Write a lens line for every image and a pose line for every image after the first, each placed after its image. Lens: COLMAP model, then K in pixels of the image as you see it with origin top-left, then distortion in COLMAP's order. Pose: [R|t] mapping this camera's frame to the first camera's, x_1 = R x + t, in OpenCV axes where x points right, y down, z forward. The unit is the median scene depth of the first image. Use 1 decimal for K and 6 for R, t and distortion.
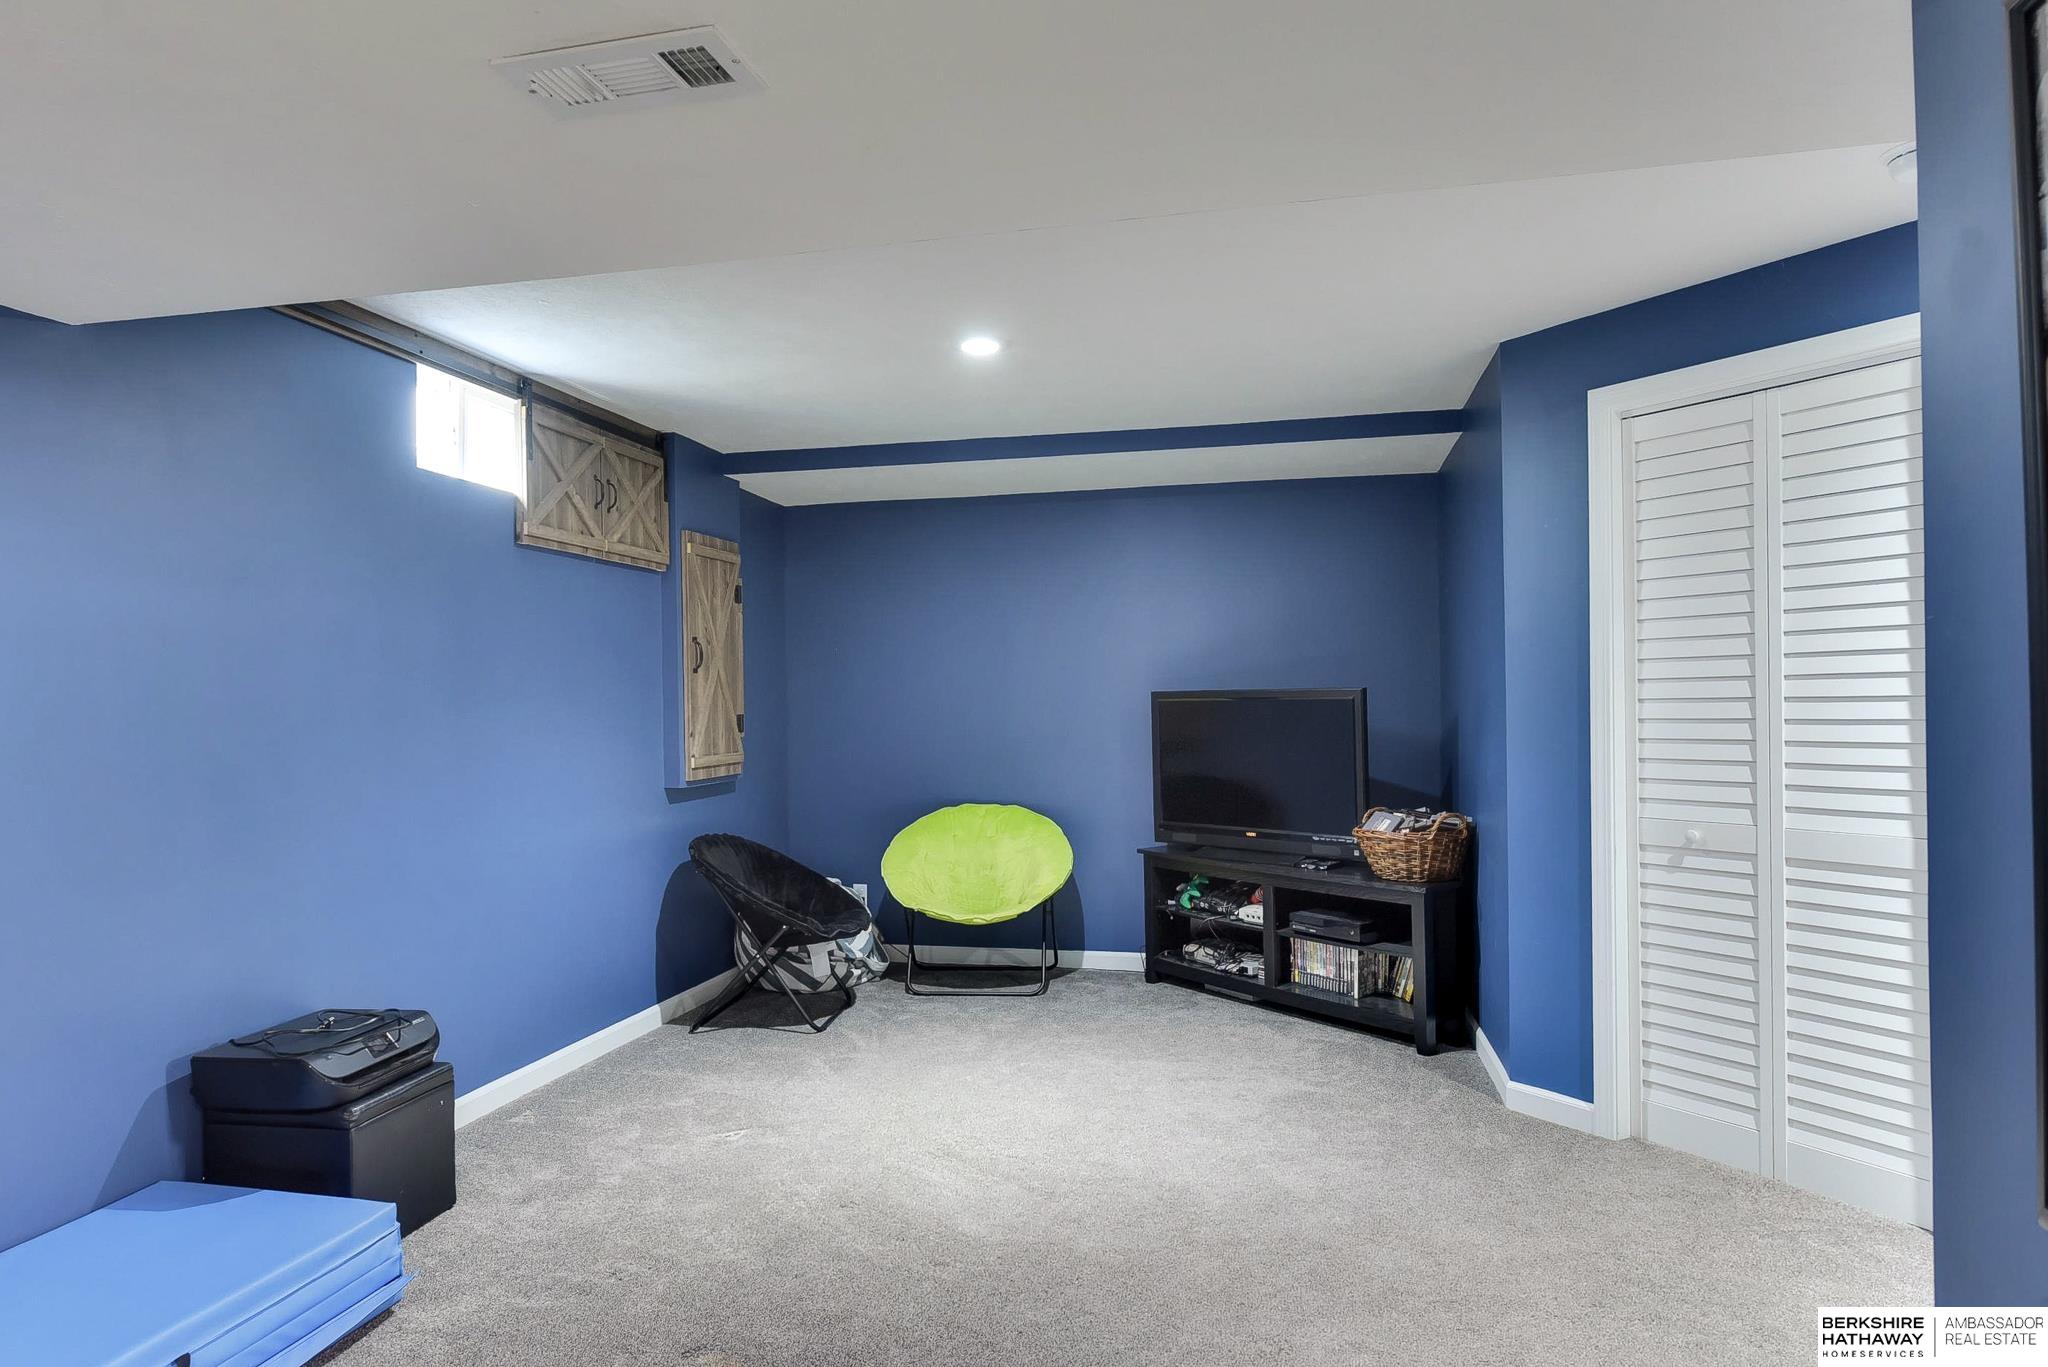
lens RADIAL K [[1298.9, 0, 1019.9], [0, 1298.9, 672.5], [0, 0, 1]] dist [0.002861, -0.000237]
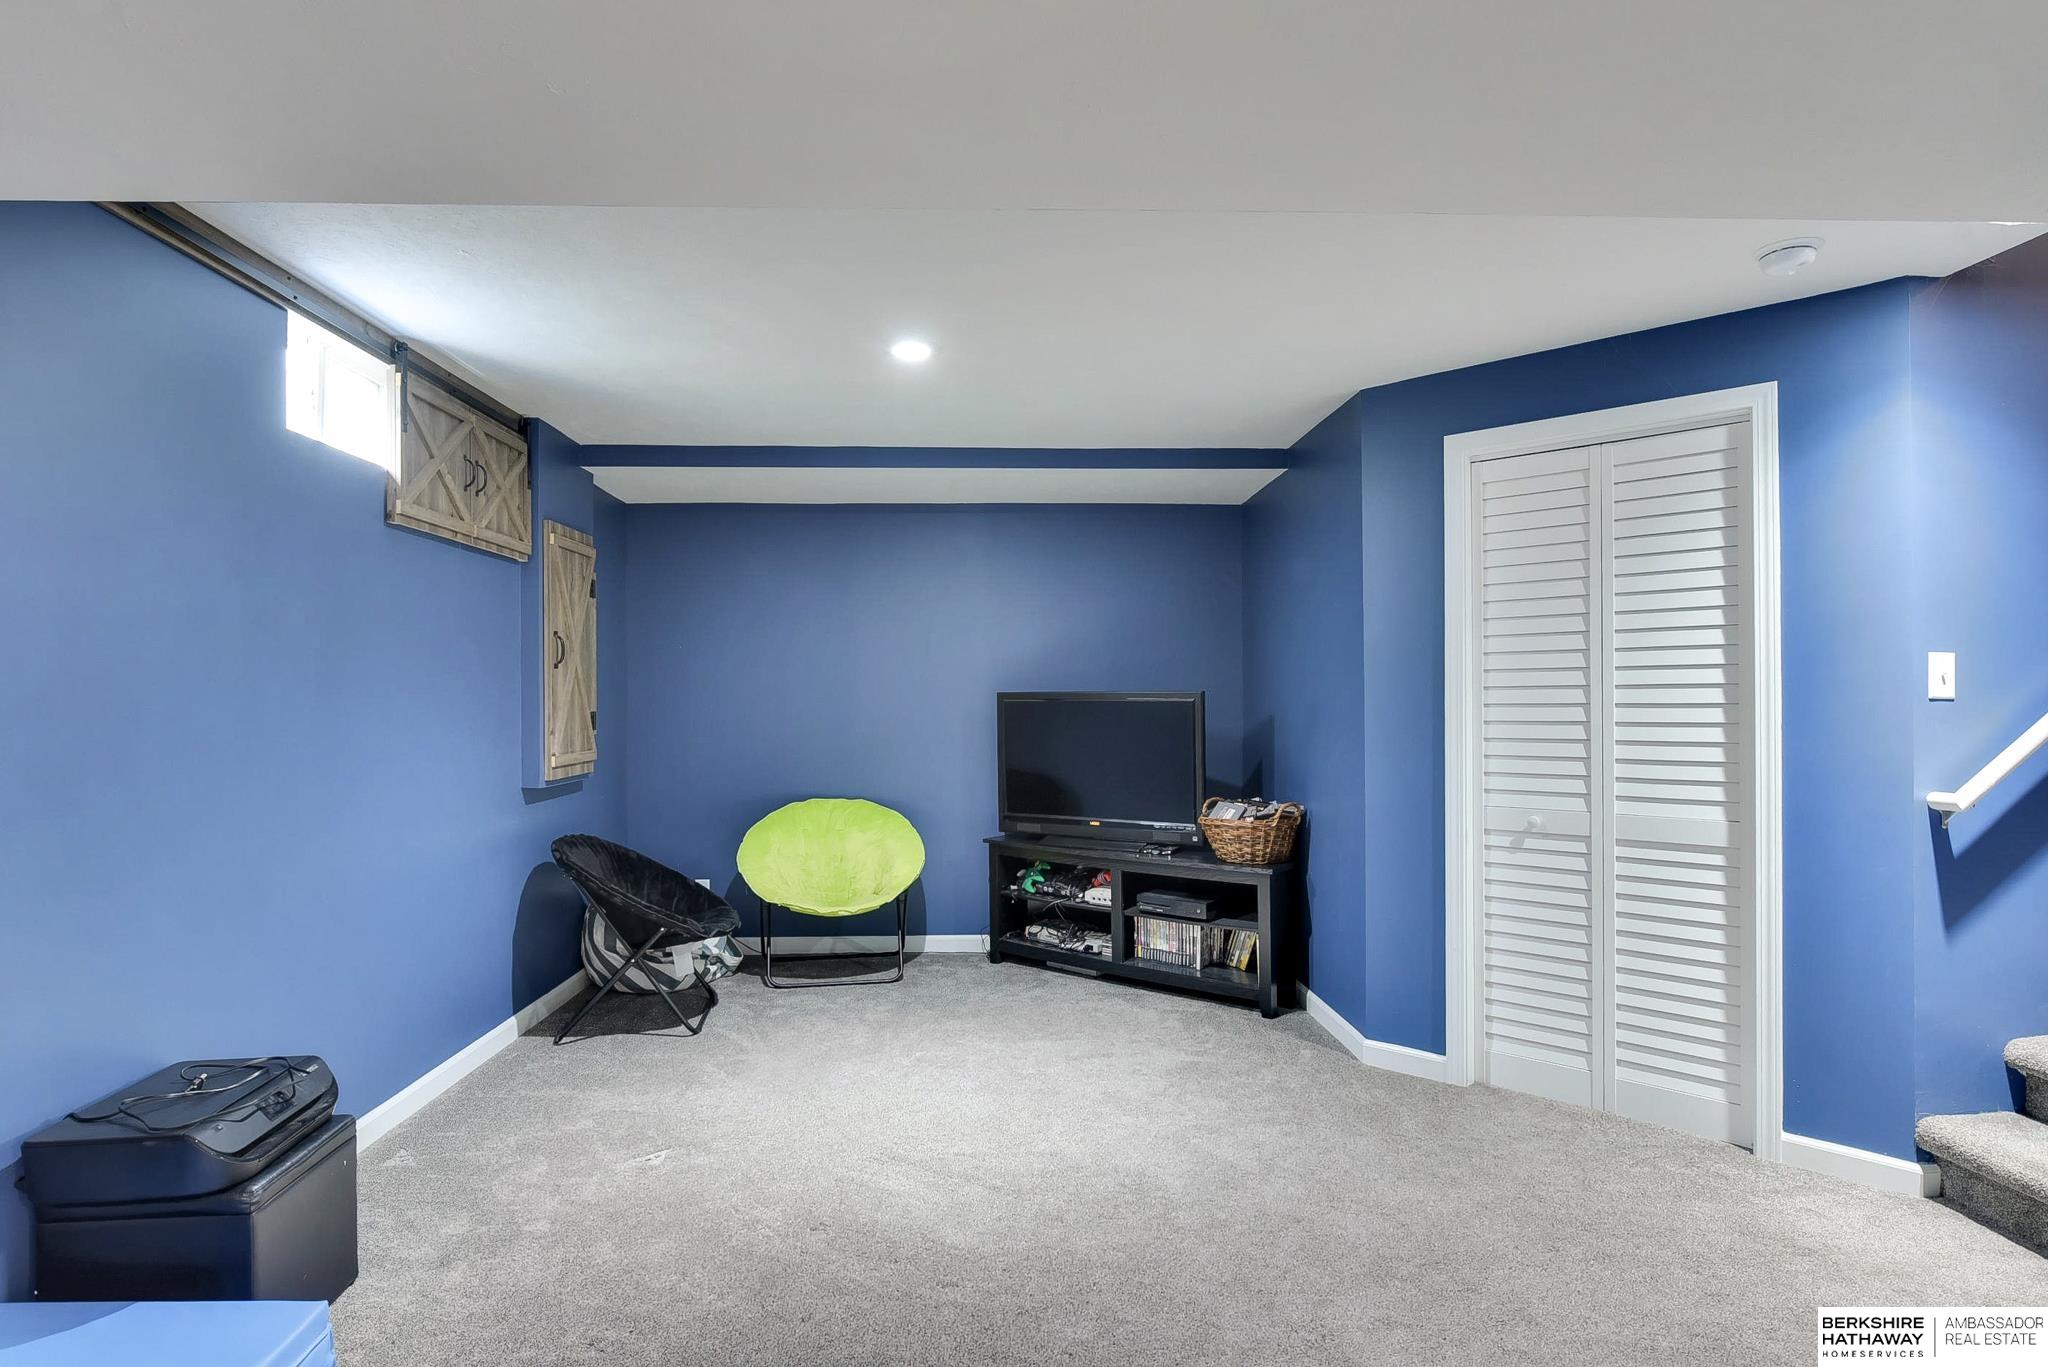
lens RADIAL K [[1103.6, 0, 982.2], [0, 1103.6, 668.3], [0, 0, 1]] dist [-0.002470, -0.003028]
pose [[0.963647, 0.015868, 0.266709, -0.174445], [-0.014441, 0.999869, -0.007311, 0.001790], [-0.266790, 0.003194, 0.963749, 0.134706]]
